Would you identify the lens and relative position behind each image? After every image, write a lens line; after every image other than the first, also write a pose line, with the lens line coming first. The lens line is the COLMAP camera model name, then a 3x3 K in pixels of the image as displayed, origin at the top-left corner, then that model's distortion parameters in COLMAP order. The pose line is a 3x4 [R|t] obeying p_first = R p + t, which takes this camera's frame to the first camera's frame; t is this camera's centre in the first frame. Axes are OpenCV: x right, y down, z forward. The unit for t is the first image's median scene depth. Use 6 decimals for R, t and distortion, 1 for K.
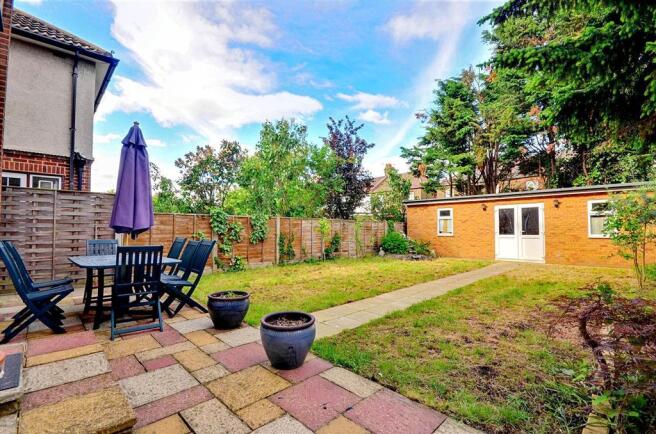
lens RADIAL K [[290.4, 0, 326.8], [0, 290.4, 220.1], [0, 0, 1]] dist [-0.001919, -0.000459]
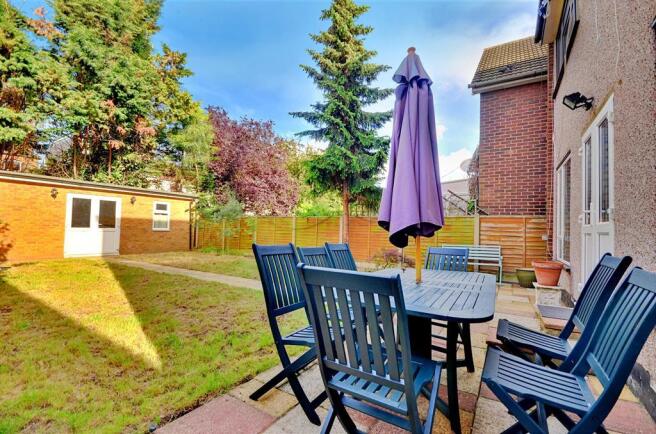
lens RADIAL K [[290.4, 0, 326.8], [0, 290.4, 220.1], [0, 0, 1]] dist [-0.001919, -0.000459]
pose [[-0.219814, 0.023587, 0.975257, -0.400919], [-0.064032, 0.997203, -0.038550, 0.012699], [-0.973438, -0.070921, -0.217689, 0.437277]]
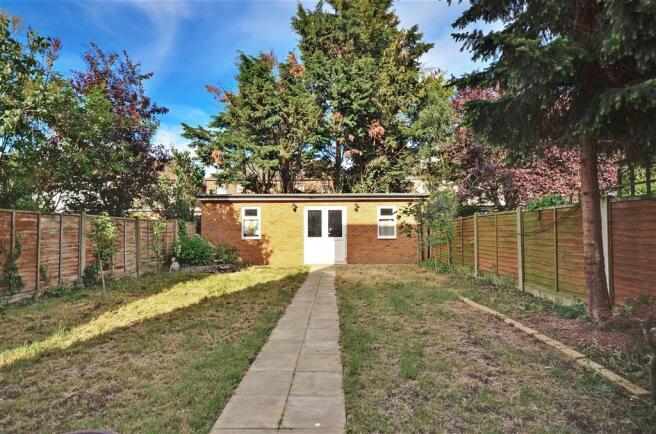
lens RADIAL K [[330.9, 0, 328.0], [0, 330.9, 217.0], [0, 0, 1]] dist [0.023957, 0.000154]
pose [[0.715288, 0.027849, 0.698274, -0.113632], [-0.020081, 0.999612, -0.019297, 0.003852], [-0.698541, -0.000220, 0.715570, 0.173945]]
